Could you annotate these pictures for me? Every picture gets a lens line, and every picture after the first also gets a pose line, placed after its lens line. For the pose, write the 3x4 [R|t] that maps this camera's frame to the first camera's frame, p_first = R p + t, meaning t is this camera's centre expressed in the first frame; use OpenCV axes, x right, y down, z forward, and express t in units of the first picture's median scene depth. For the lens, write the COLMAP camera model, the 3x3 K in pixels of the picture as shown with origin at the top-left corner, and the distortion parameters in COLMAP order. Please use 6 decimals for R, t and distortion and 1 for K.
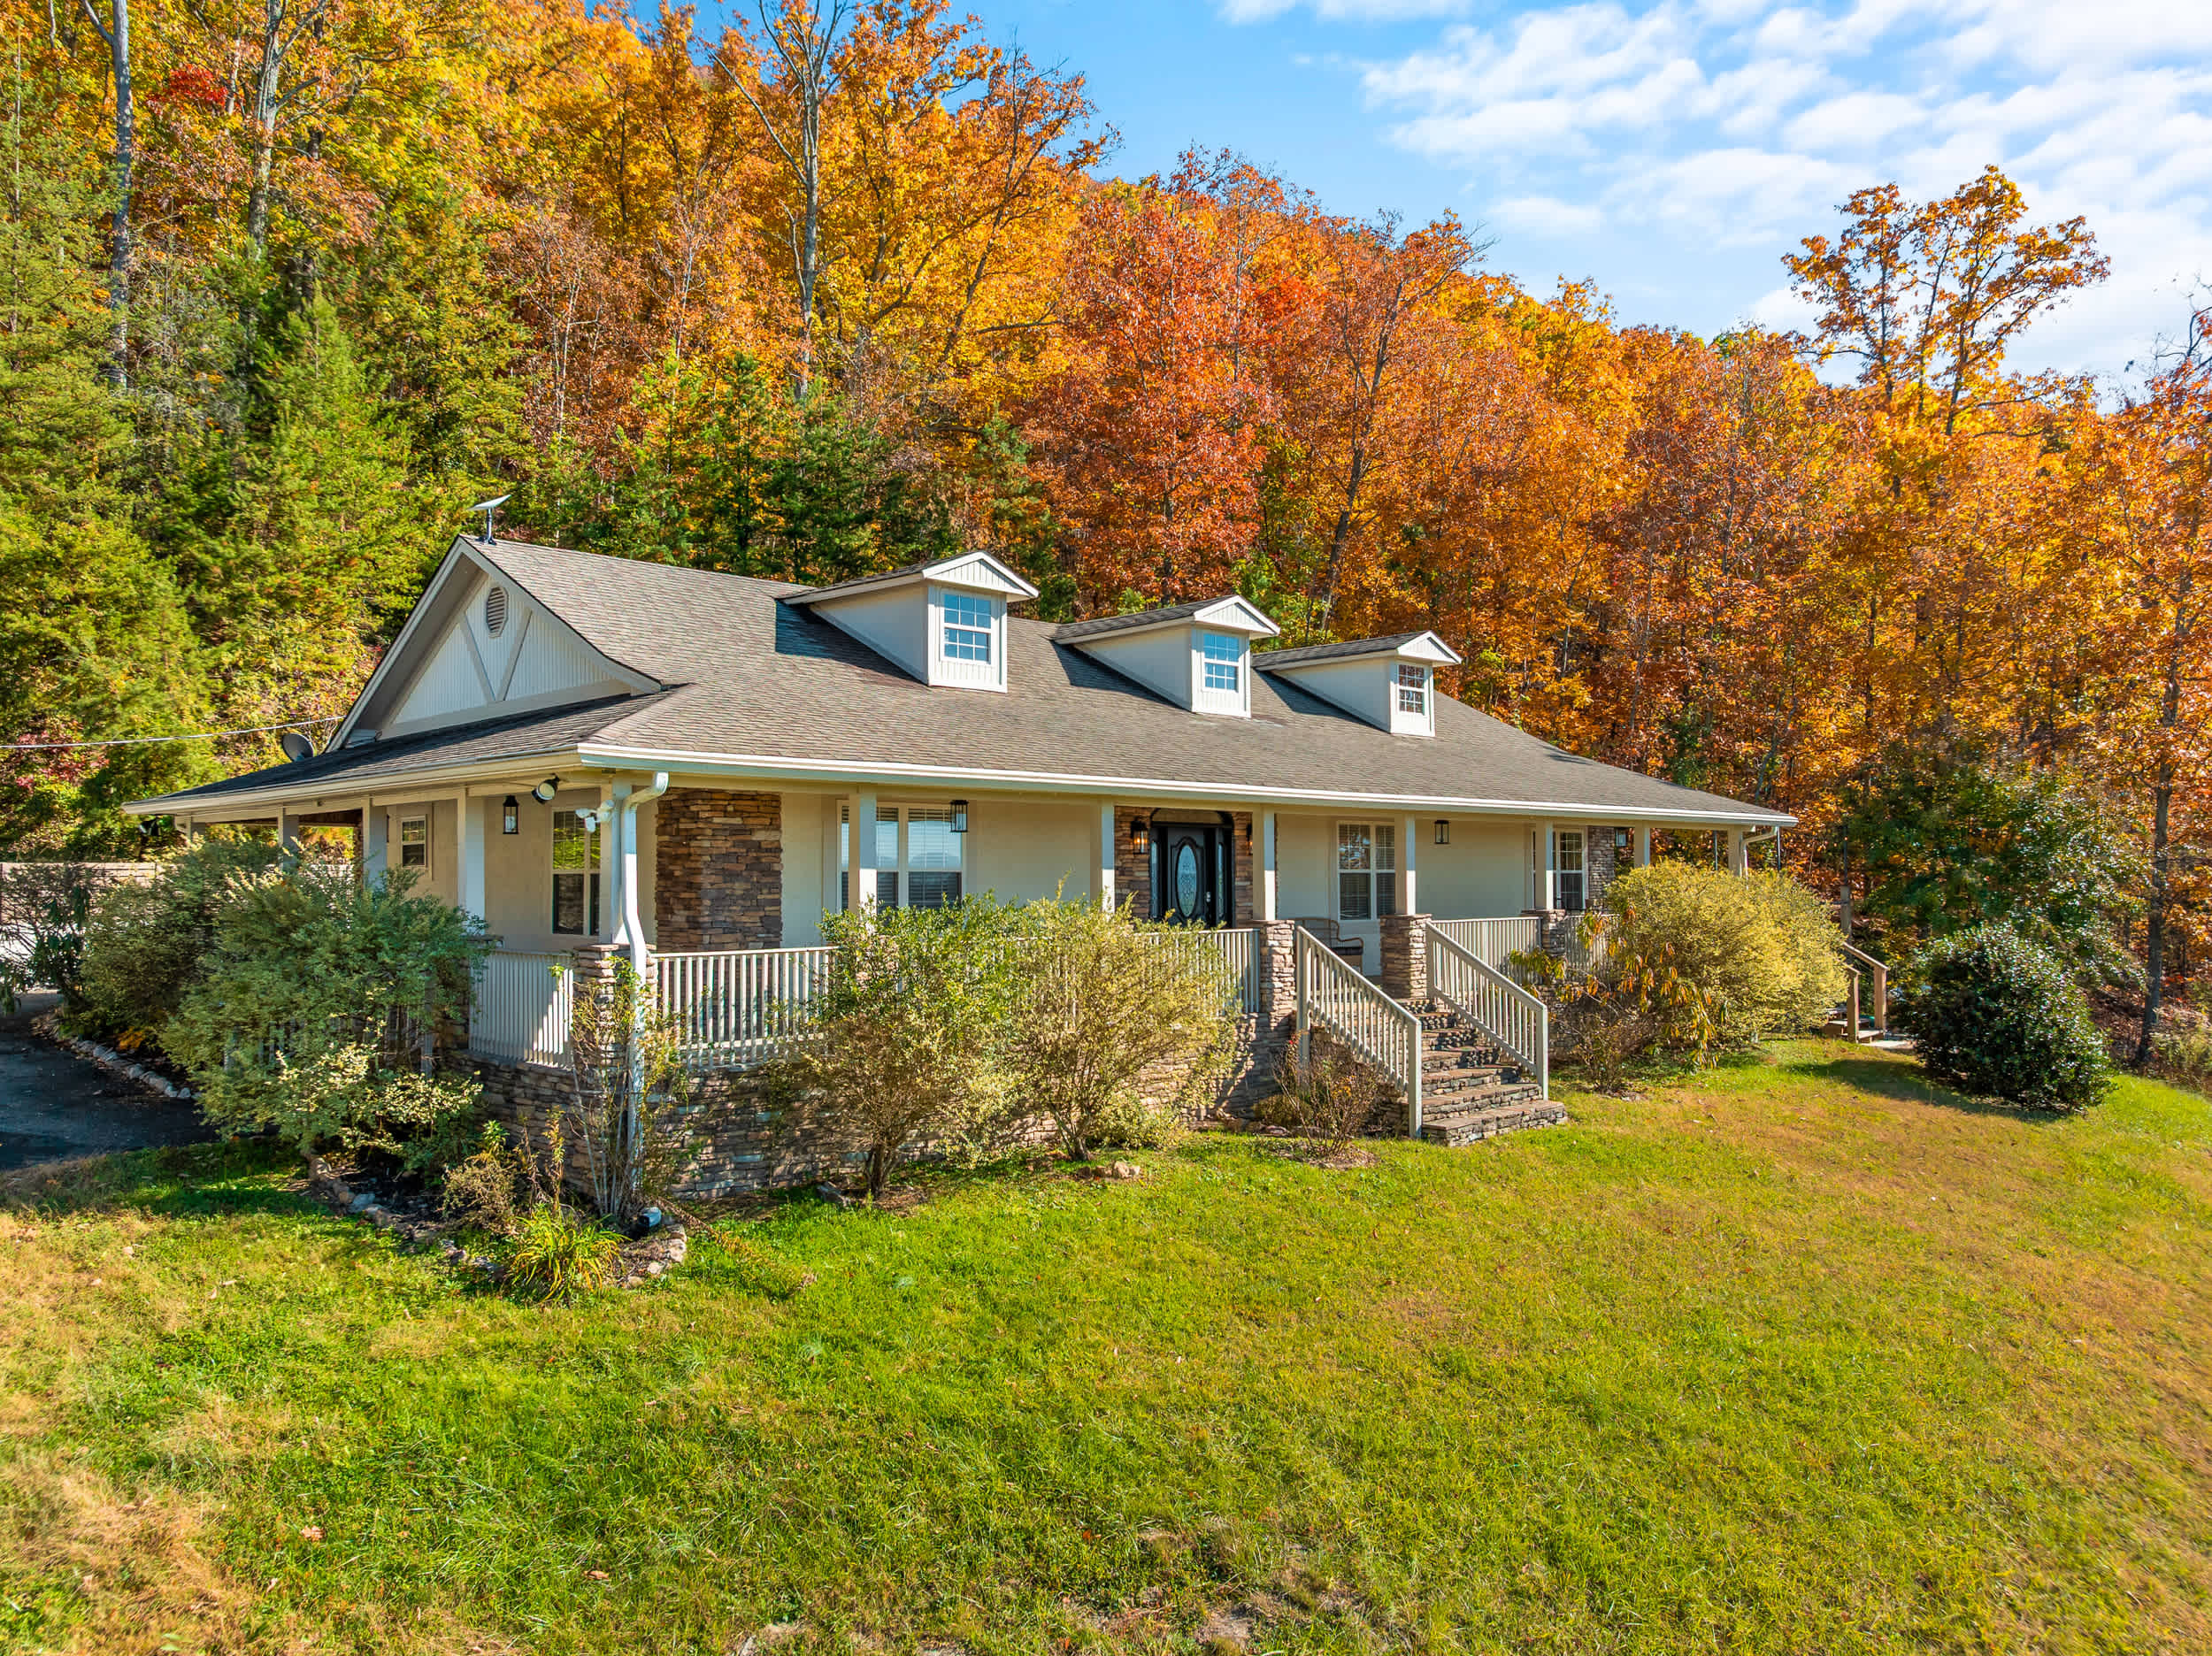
lens RADIAL K [[1610.7, 0, 1106.0], [0, 1610.7, 828.0], [0, 0, 1]] dist [-0.021973, -0.002037]
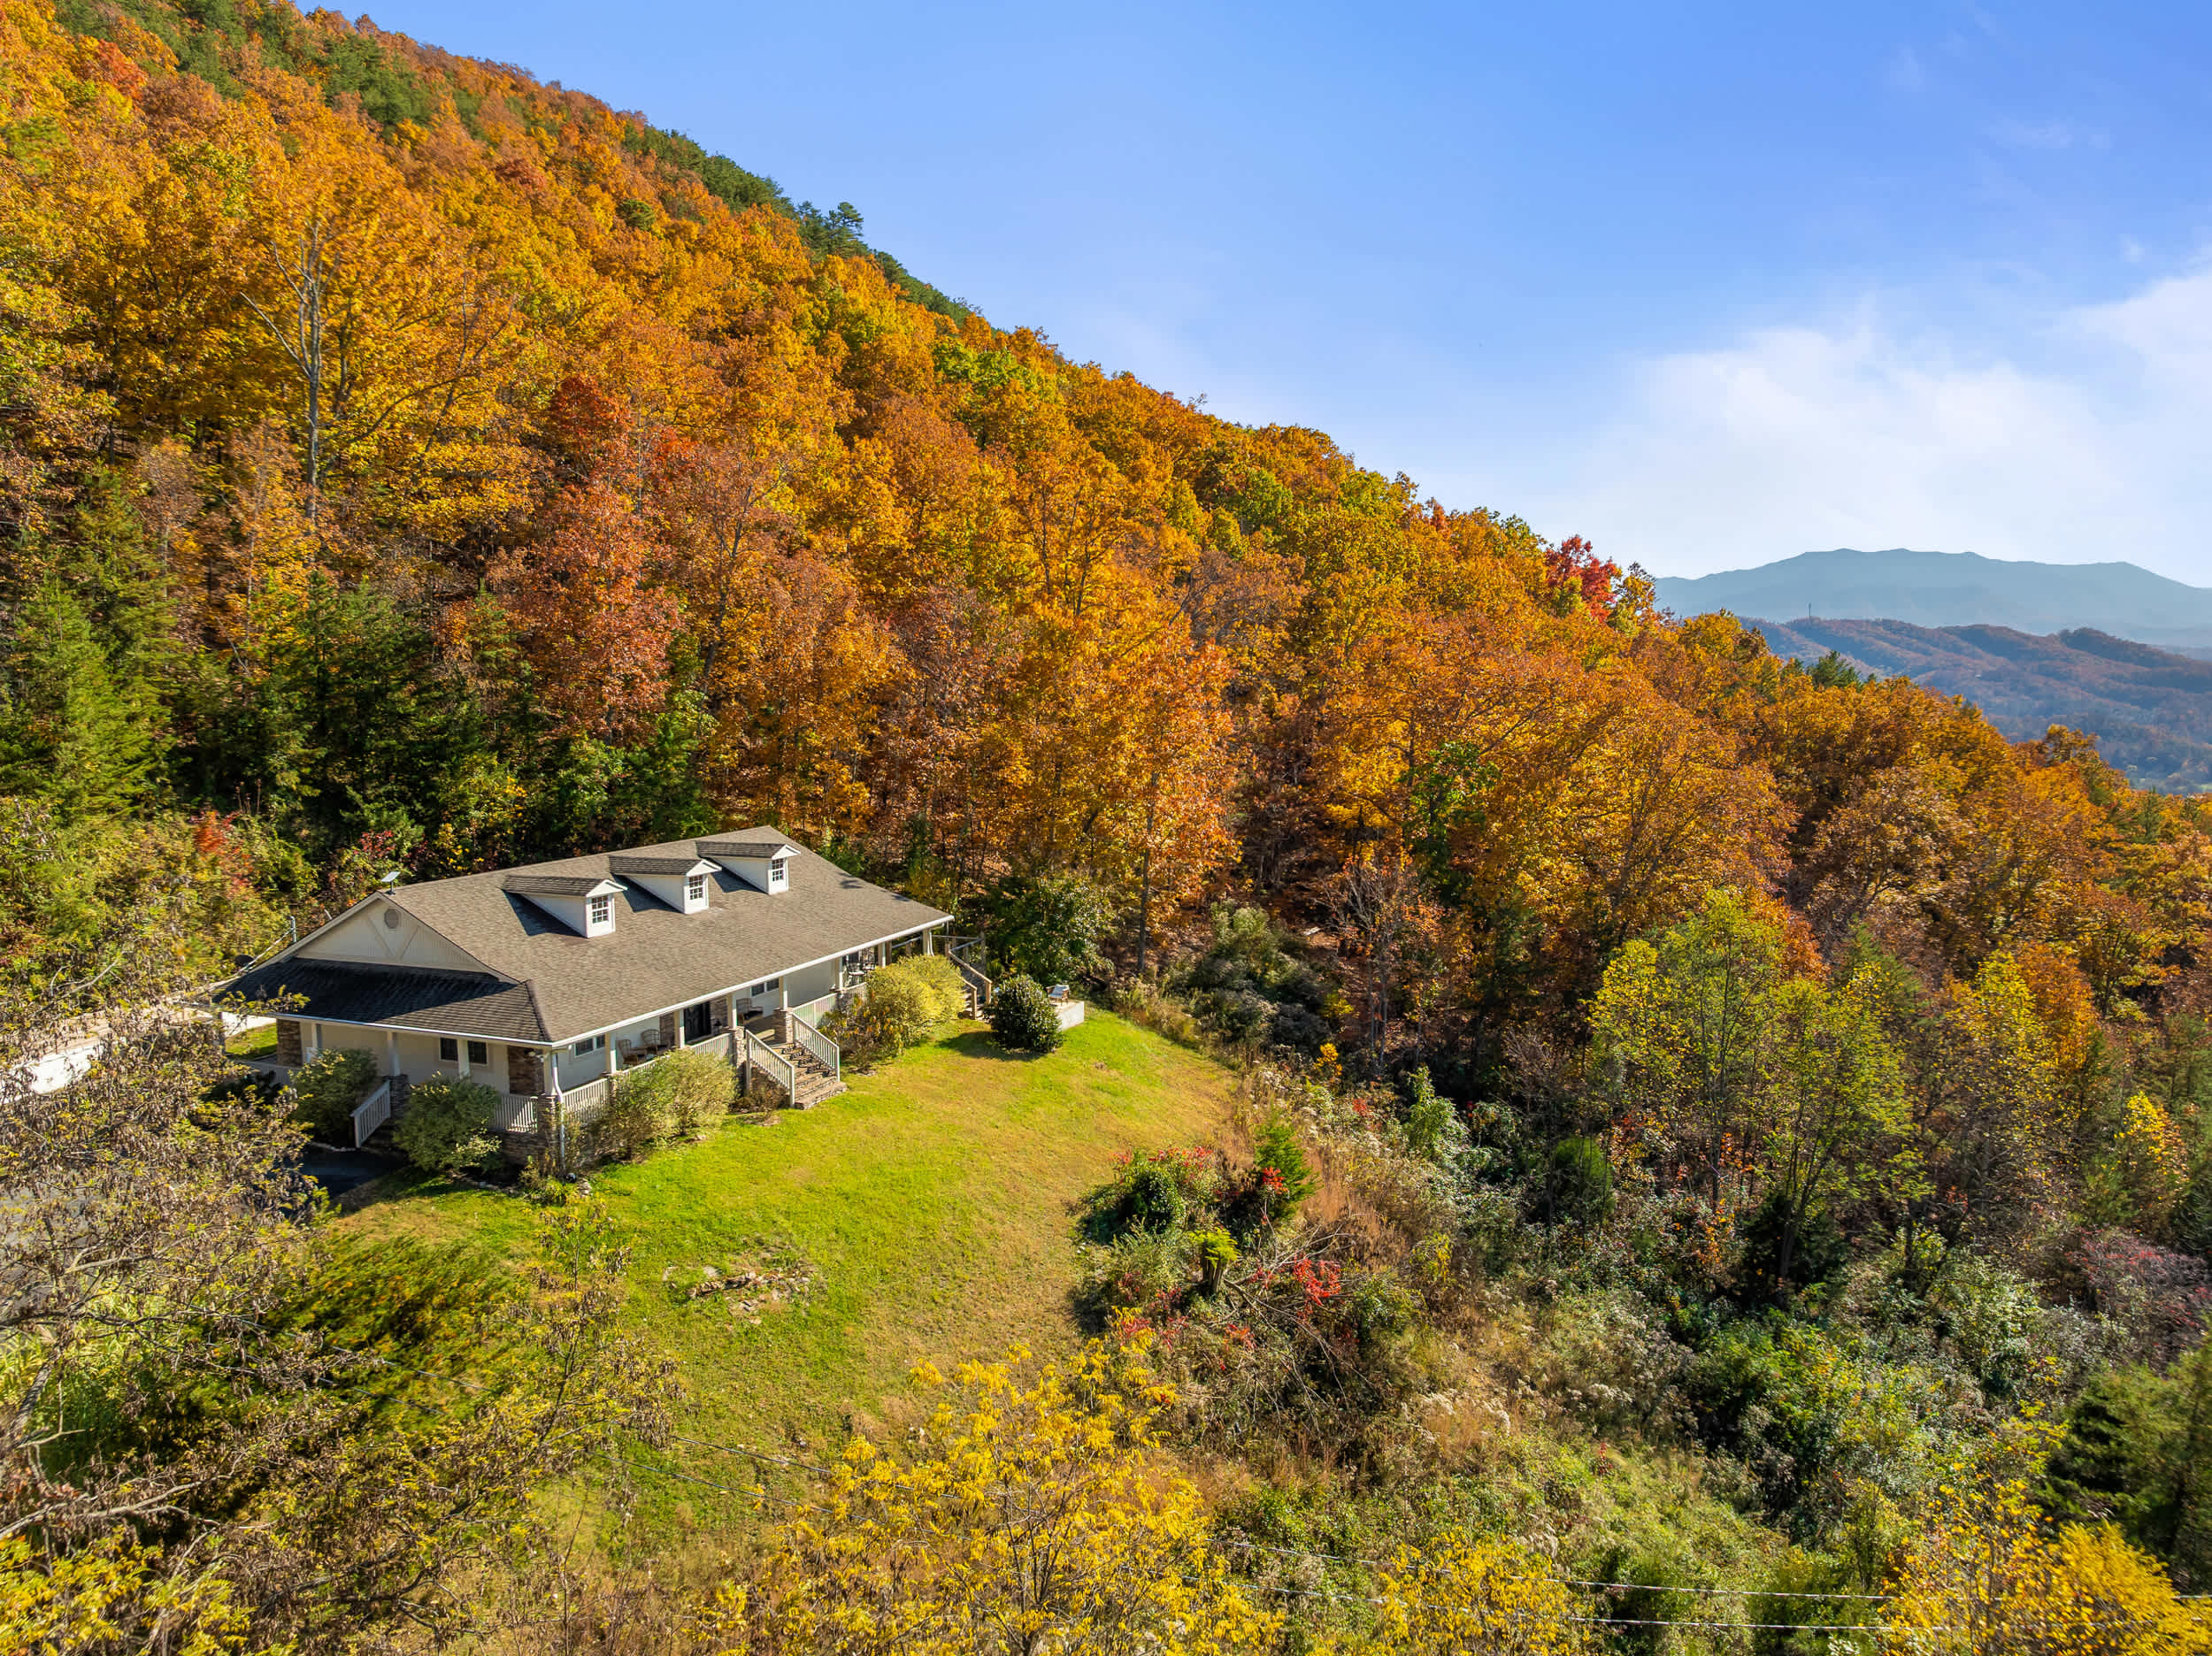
lens RADIAL K [[1610.7, 0, 1106.0], [0, 1610.7, 828.0], [0, 0, 1]] dist [-0.021973, -0.002037]
pose [[0.913766, -0.038661, 0.404398, -0.386534], [-0.012868, 0.992207, 0.123931, -0.588927], [-0.406038, -0.118448, 0.906147, -1.557295]]
